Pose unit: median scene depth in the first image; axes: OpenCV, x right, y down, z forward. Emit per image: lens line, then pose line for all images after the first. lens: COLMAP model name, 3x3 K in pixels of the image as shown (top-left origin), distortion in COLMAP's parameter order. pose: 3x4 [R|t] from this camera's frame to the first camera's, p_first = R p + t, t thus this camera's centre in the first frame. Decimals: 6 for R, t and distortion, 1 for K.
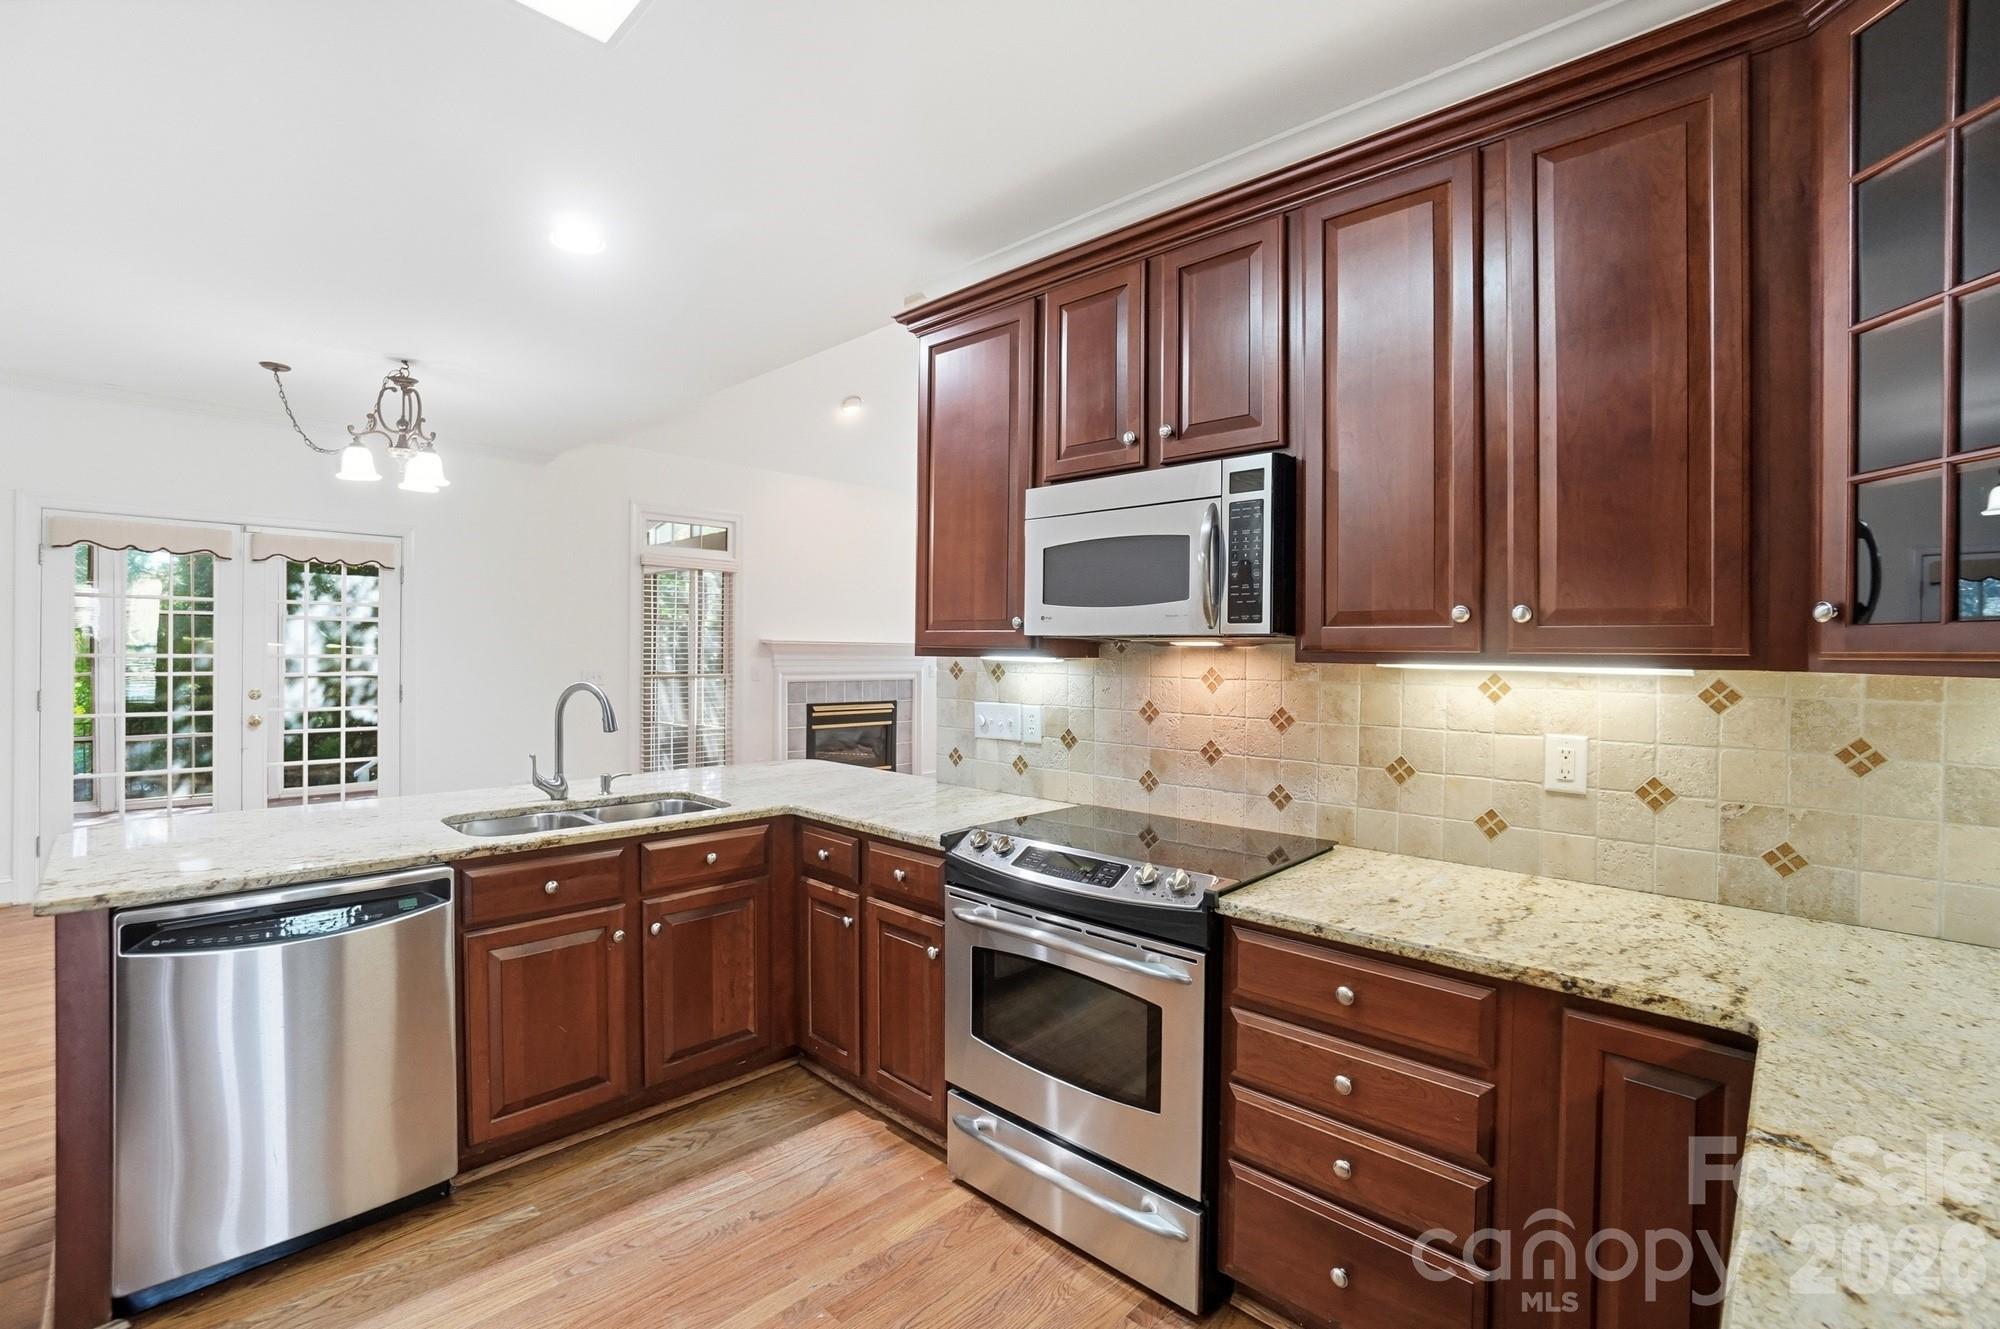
lens RADIAL K [[896.0, 0, 994.8], [0, 896.0, 650.6], [0, 0, 1]] dist [-0.063800, 0.024101]
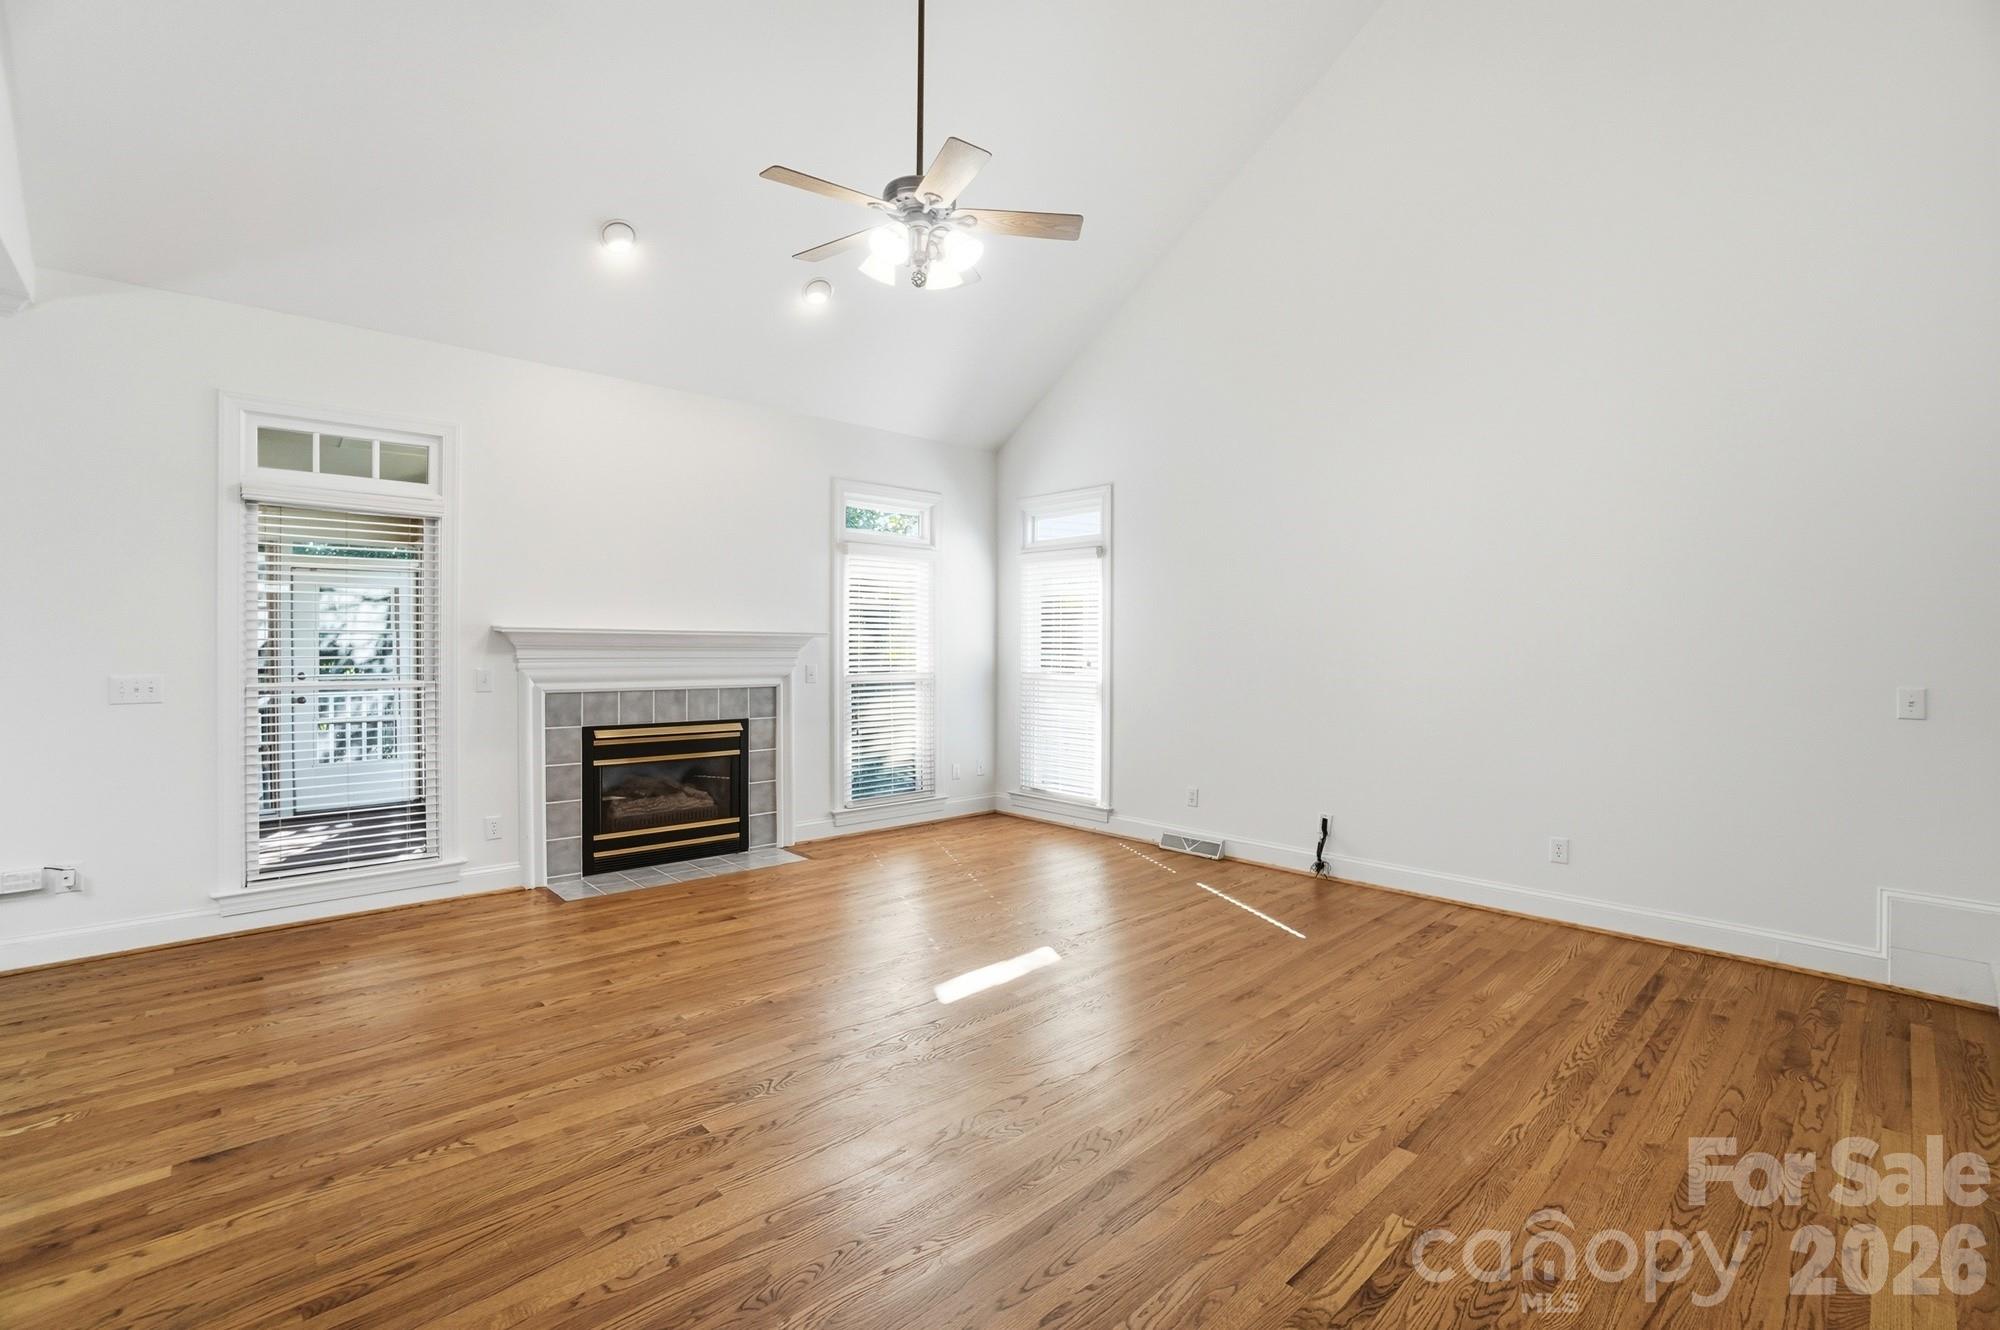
lens RADIAL K [[885.9, 0, 994.9], [0, 885.9, 655.3], [0, 0, 1]] dist [-0.063089, 0.022868]
pose [[0.998747, -0.003451, -0.049930, 0.392299], [0.003911, 0.999951, 0.009131, 0.011654], [0.049896, -0.009315, 0.998711, 1.313452]]
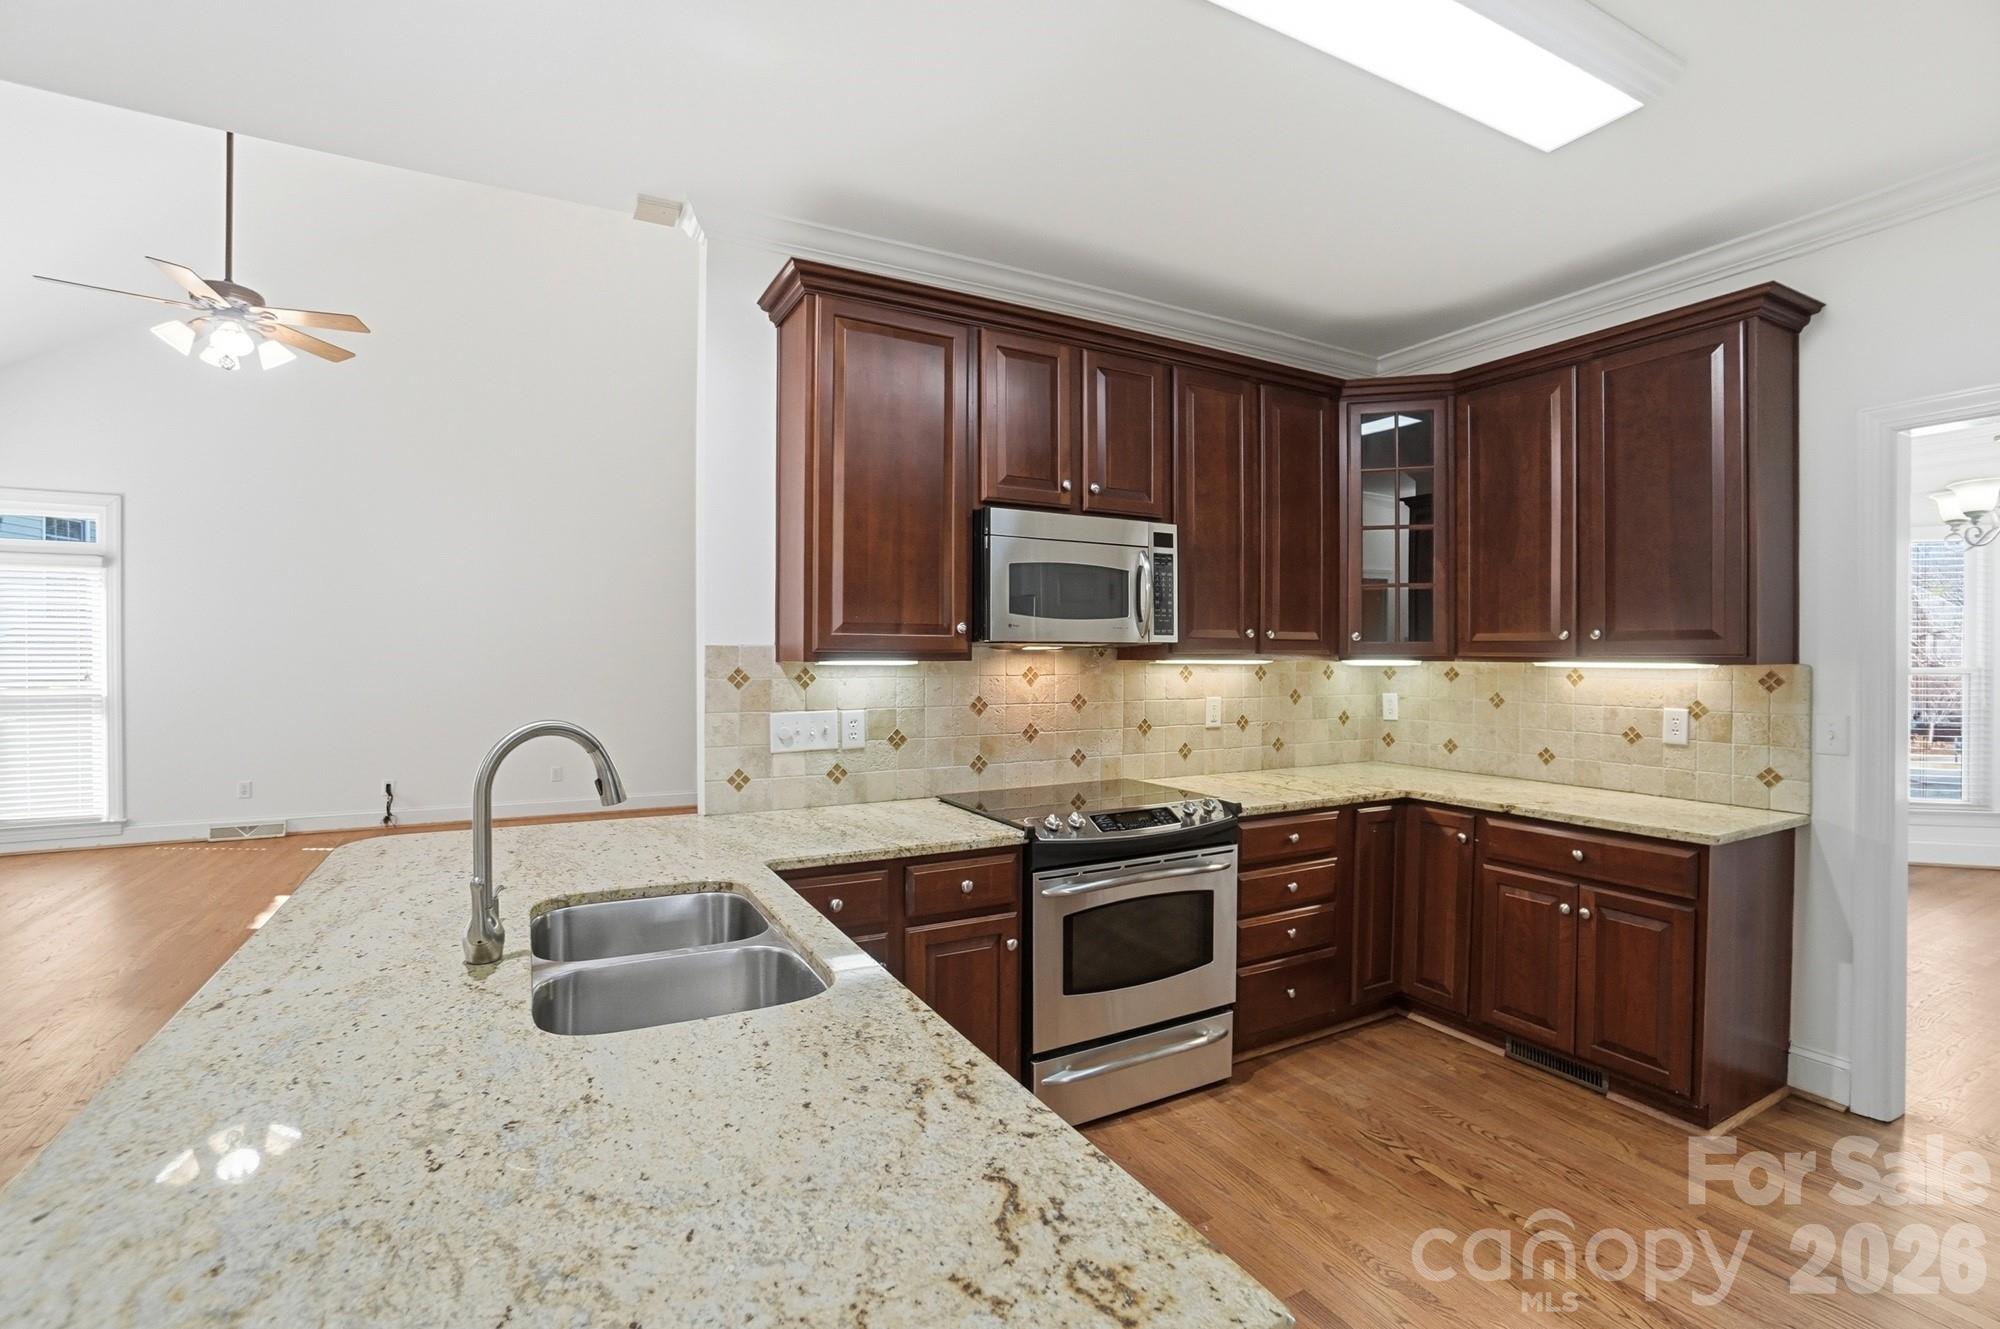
lens RADIAL K [[896.0, 0, 994.8], [0, 896.0, 650.6], [0, 0, 1]] dist [-0.063800, 0.024101]
pose [[0.302121, -0.003948, 0.953261, -1.070213], [0.003215, 0.999990, 0.003122, -0.008570], [-0.953264, 0.002121, 0.302131, 0.704265]]
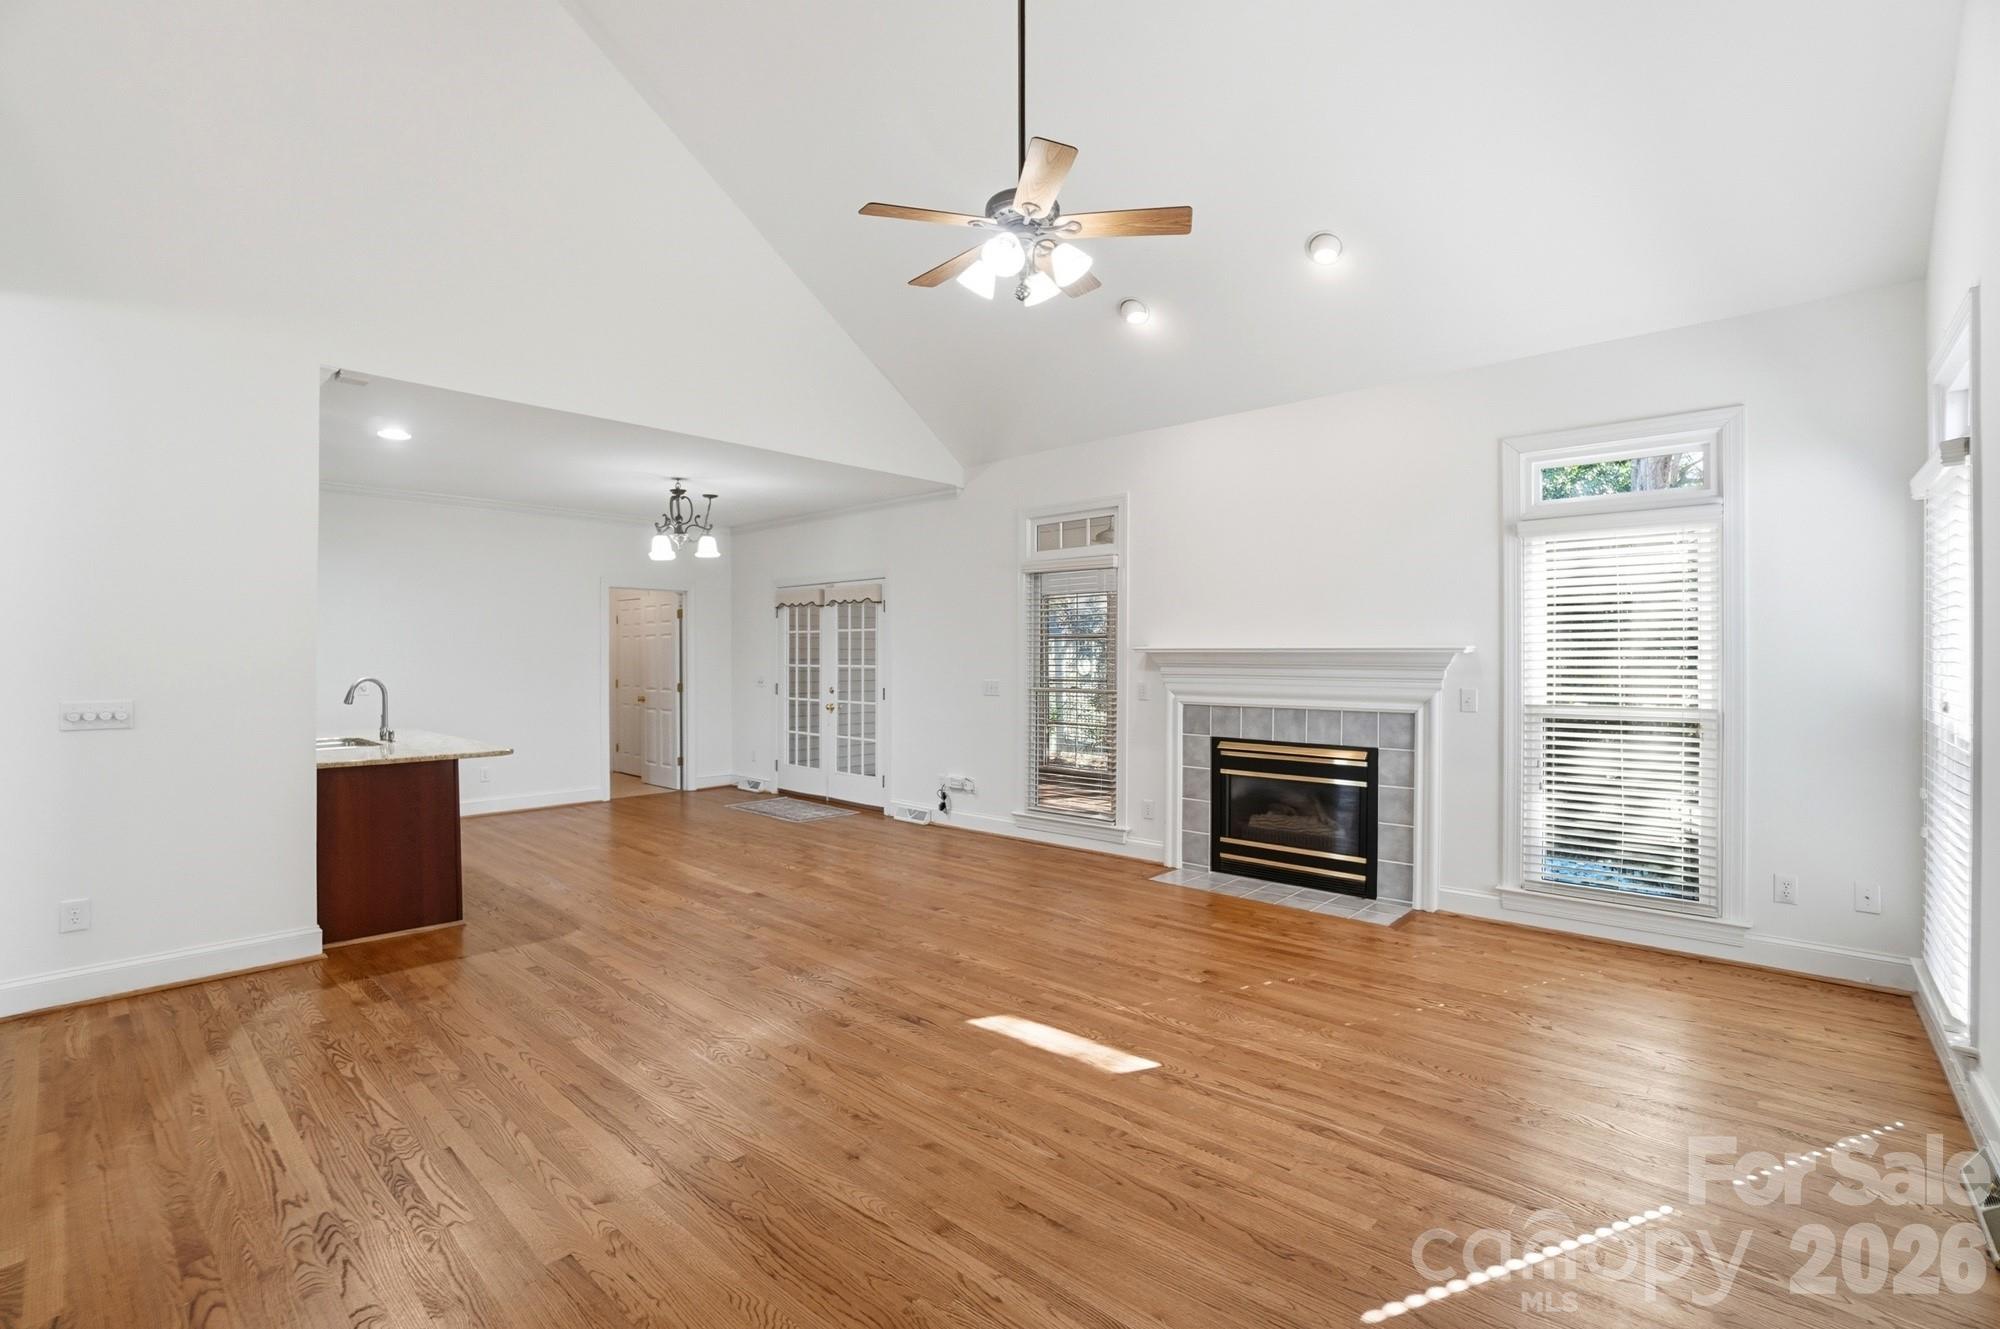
lens RADIAL K [[896.0, 0, 994.8], [0, 896.0, 650.6], [0, 0, 1]] dist [-0.063800, 0.024101]
pose [[0.029709, -0.016912, -0.999416, 1.681567], [-0.002481, 0.999853, -0.016993, 0.011135], [0.999556, 0.002985, 0.029663, 2.719373]]
